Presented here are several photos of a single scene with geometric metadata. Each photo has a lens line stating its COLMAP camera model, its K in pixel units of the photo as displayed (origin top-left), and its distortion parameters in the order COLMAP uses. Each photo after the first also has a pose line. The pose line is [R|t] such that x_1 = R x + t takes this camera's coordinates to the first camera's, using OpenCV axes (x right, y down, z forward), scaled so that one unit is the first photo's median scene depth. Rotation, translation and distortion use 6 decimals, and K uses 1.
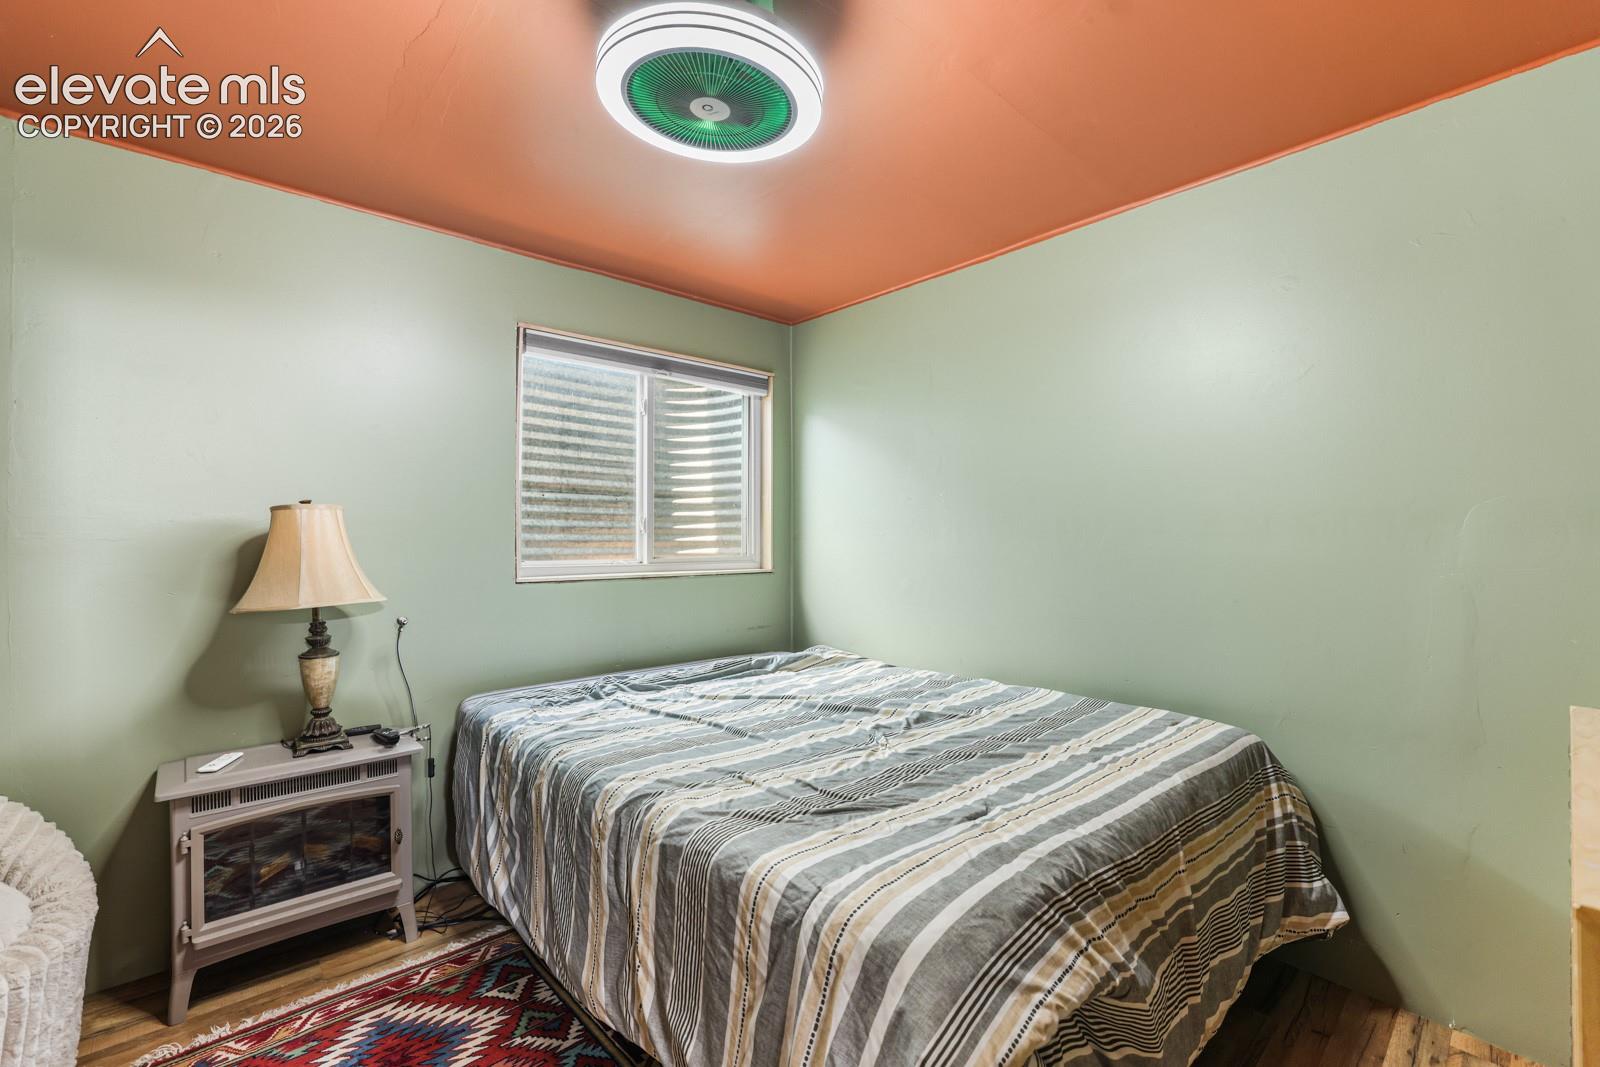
lens RADIAL K [[691.2, 0, 788.1], [0, 691.2, 532.2], [0, 0, 1]] dist [-0.043376, 0.012701]
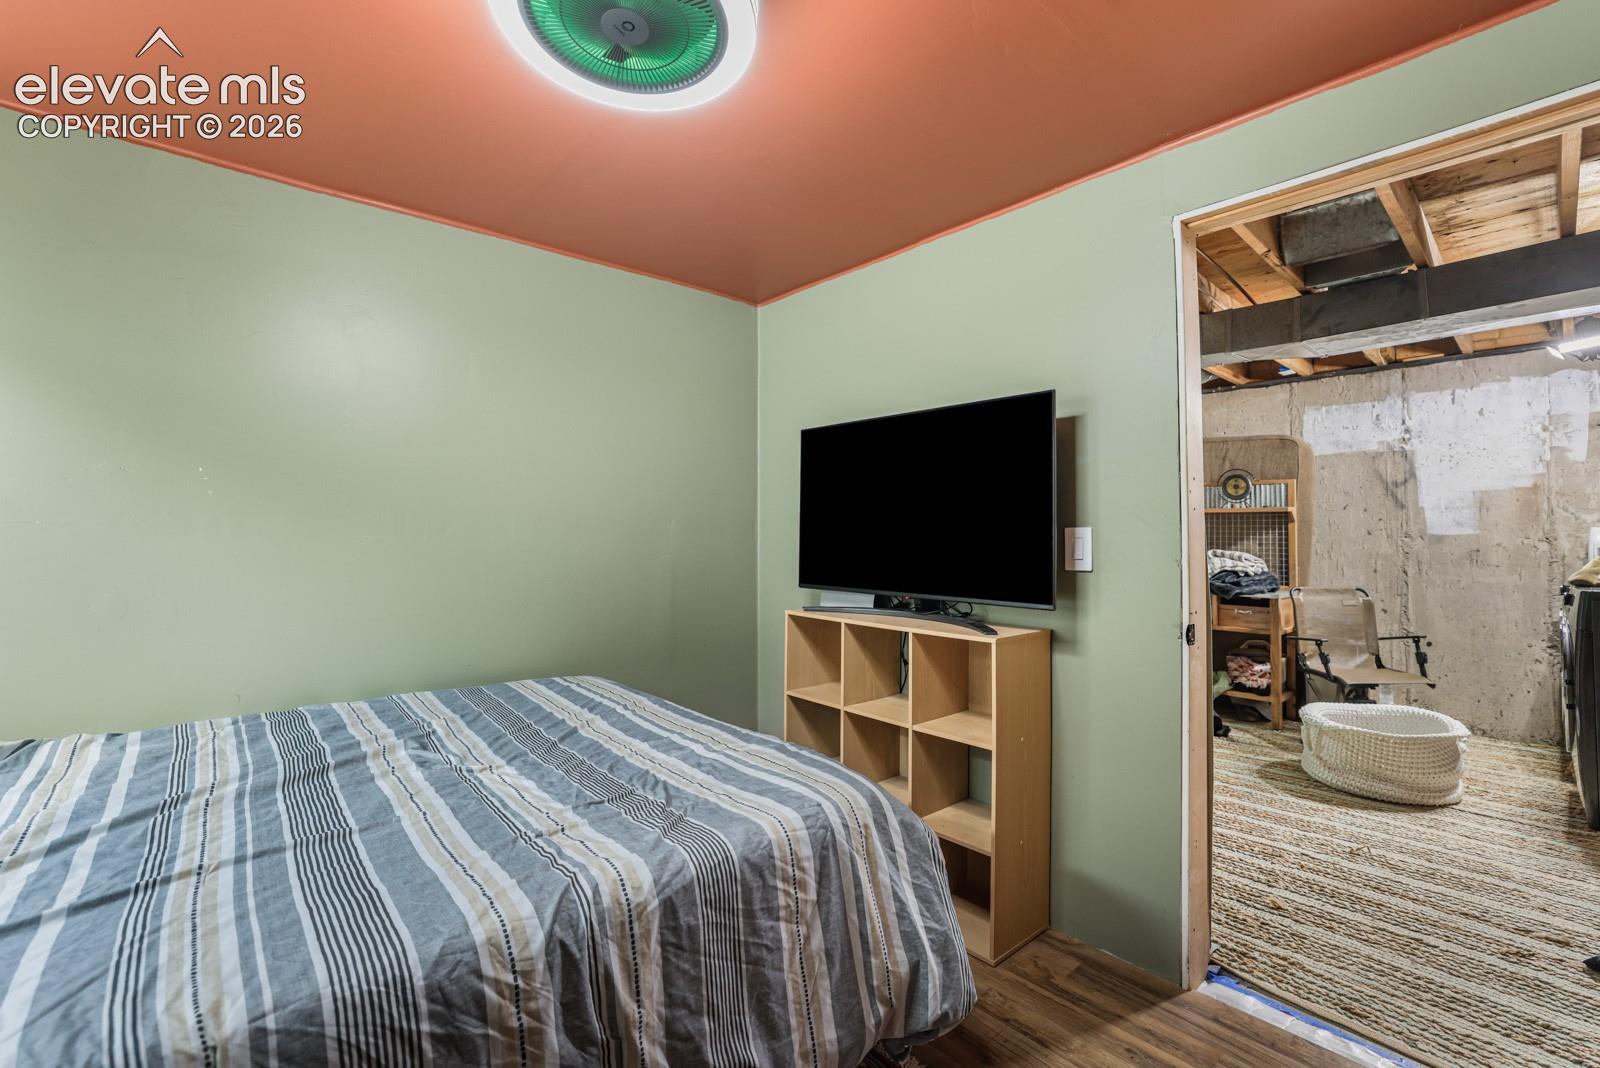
lens RADIAL K [[691.2, 0, 788.1], [0, 691.2, 532.7], [0, 0, 1]] dist [-0.043376, 0.012701]
pose [[0.017650, 0.010135, 0.999793, -1.148414], [-0.007376, 0.999923, -0.010006, 0.025786], [-0.999817, -0.007198, 0.017723, 0.961857]]
